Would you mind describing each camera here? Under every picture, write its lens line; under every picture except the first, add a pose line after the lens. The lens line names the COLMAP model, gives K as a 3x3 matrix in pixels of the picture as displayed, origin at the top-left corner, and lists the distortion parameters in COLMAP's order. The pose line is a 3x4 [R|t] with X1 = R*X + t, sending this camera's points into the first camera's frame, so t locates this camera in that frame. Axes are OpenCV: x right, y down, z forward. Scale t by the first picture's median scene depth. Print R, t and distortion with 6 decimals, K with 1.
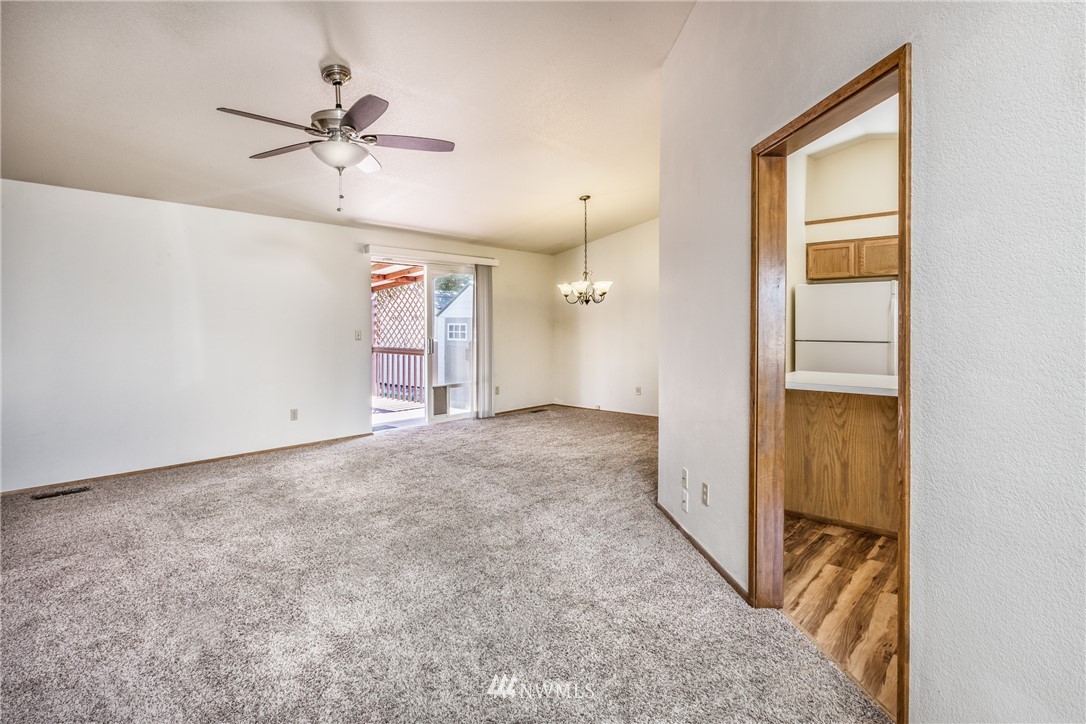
lens RADIAL K [[540.1, 0, 540.8], [0, 540.1, 321.1], [0, 0, 1]] dist [-0.001685, 0.000672]
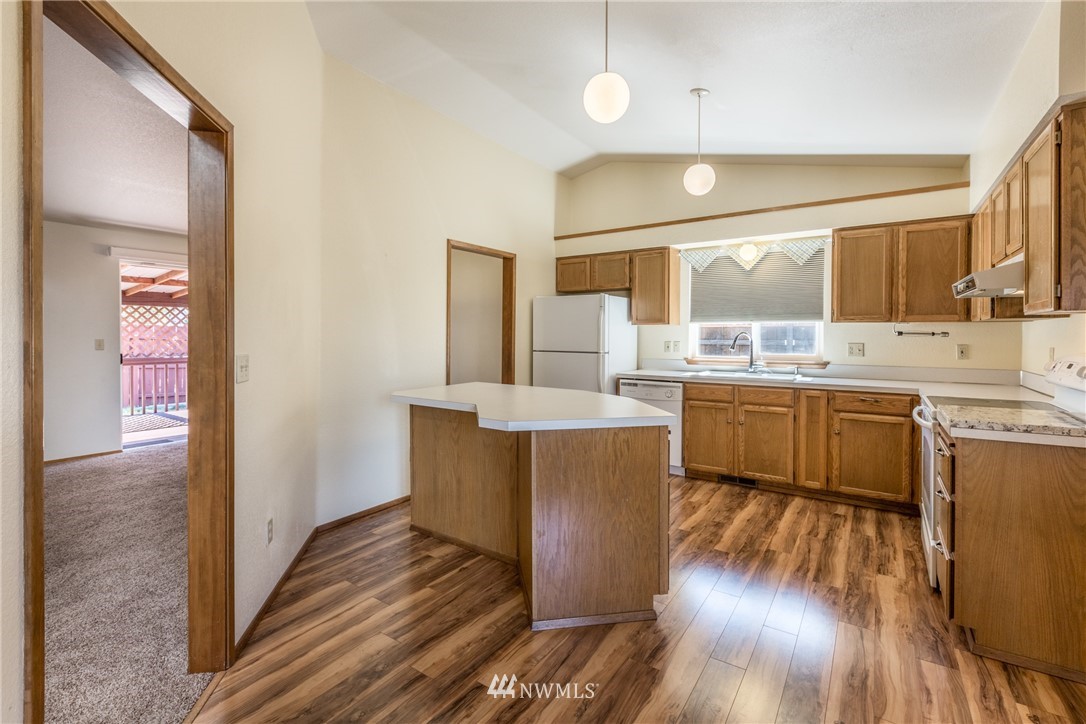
lens RADIAL K [[494.2, 0, 543.0], [0, 494.2, 337.1], [0, 0, 1]] dist [0.000145, -0.000001]
pose [[0.984539, 0.005718, 0.175072, 0.552876], [-0.007855, 0.999903, 0.011512, -0.001371], [-0.174989, -0.012709, 0.984488, 0.109955]]
